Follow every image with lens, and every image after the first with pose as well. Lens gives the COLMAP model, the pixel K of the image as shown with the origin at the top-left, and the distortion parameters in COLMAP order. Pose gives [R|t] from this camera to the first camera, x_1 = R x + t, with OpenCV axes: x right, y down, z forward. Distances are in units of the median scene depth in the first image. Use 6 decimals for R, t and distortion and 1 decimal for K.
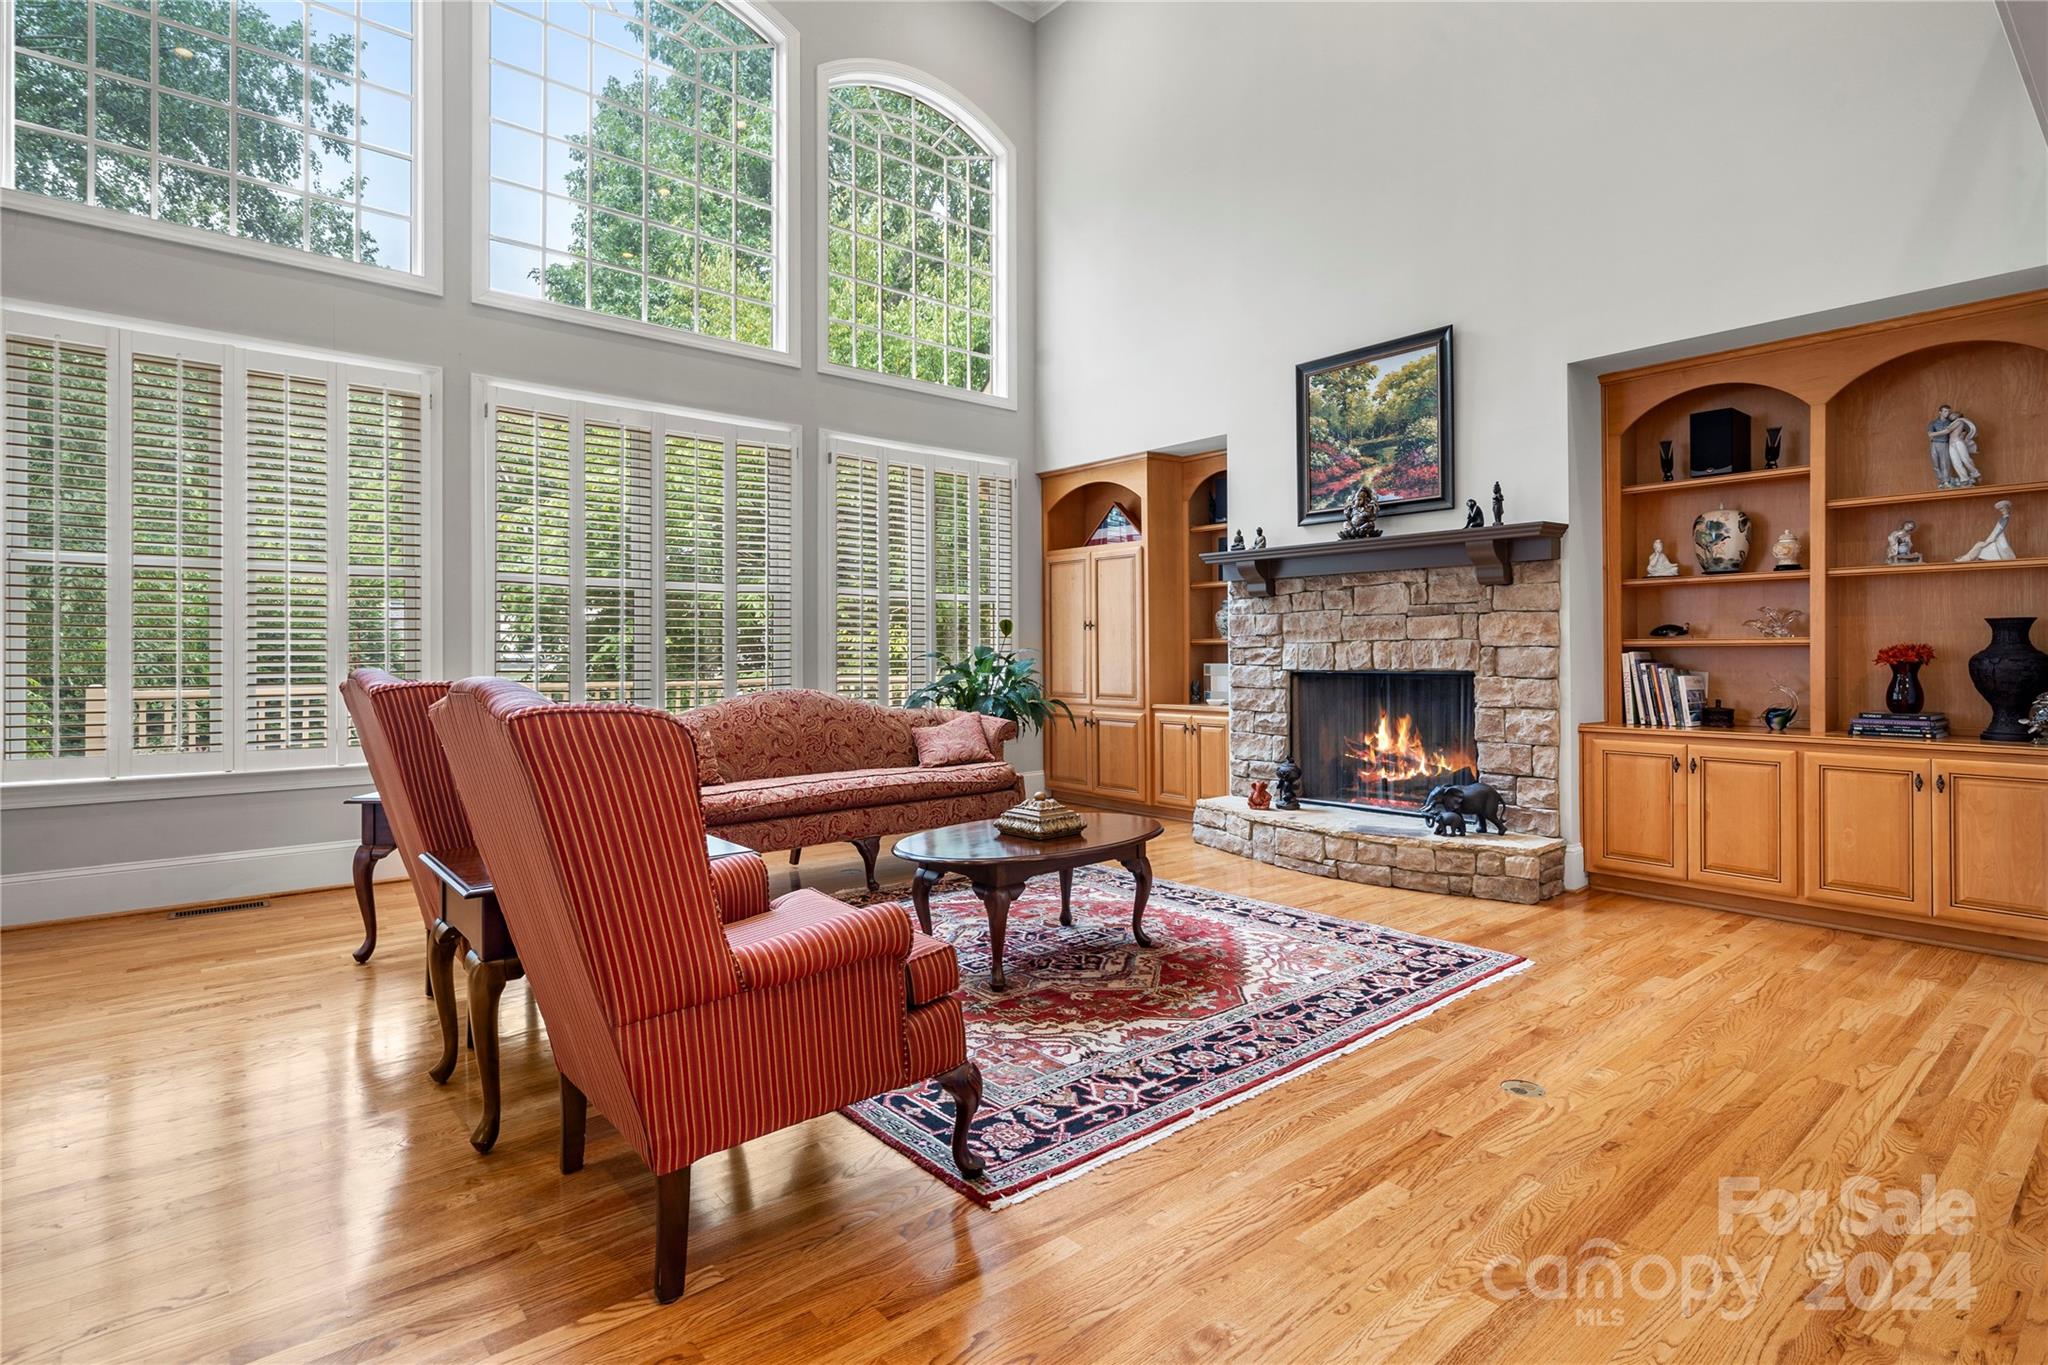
lens RADIAL K [[1002.7, 0, 1019.7], [0, 1002.7, 649.3], [0, 0, 1]] dist [-0.001322, 0.000222]
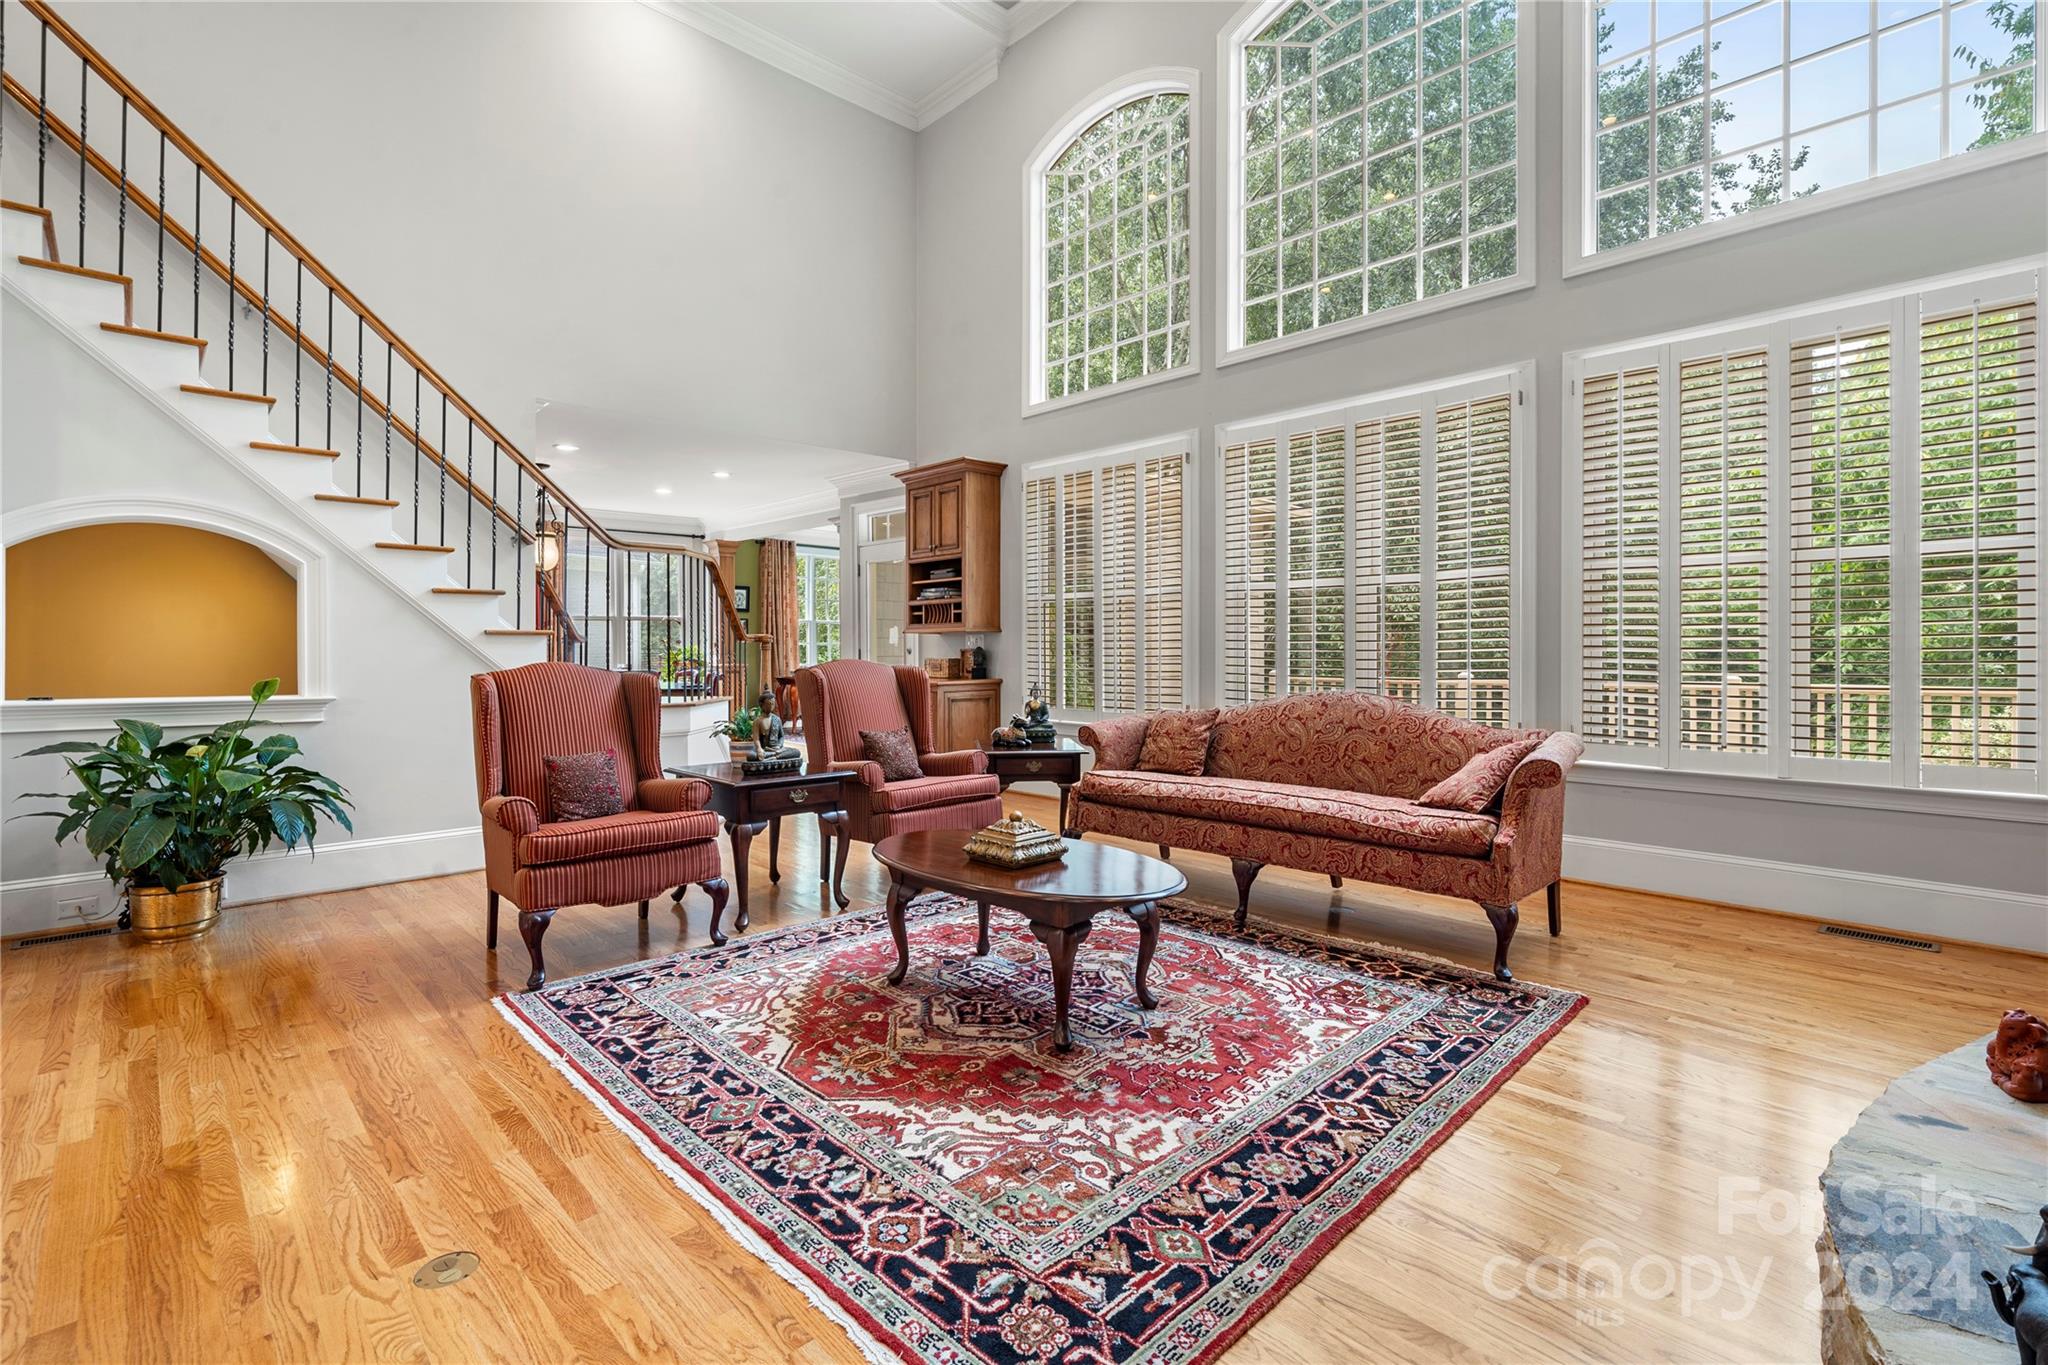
lens RADIAL K [[931.1, 0, 1024.0], [0, 931.1, 682.5], [0, 0, 1]] dist [0.001945, -0.000911]
pose [[0.071466, 0.036993, -0.996757, 0.953010], [0.005332, 0.999284, 0.037470, 0.000759], [0.997429, -0.007993, 0.071217, 1.107709]]
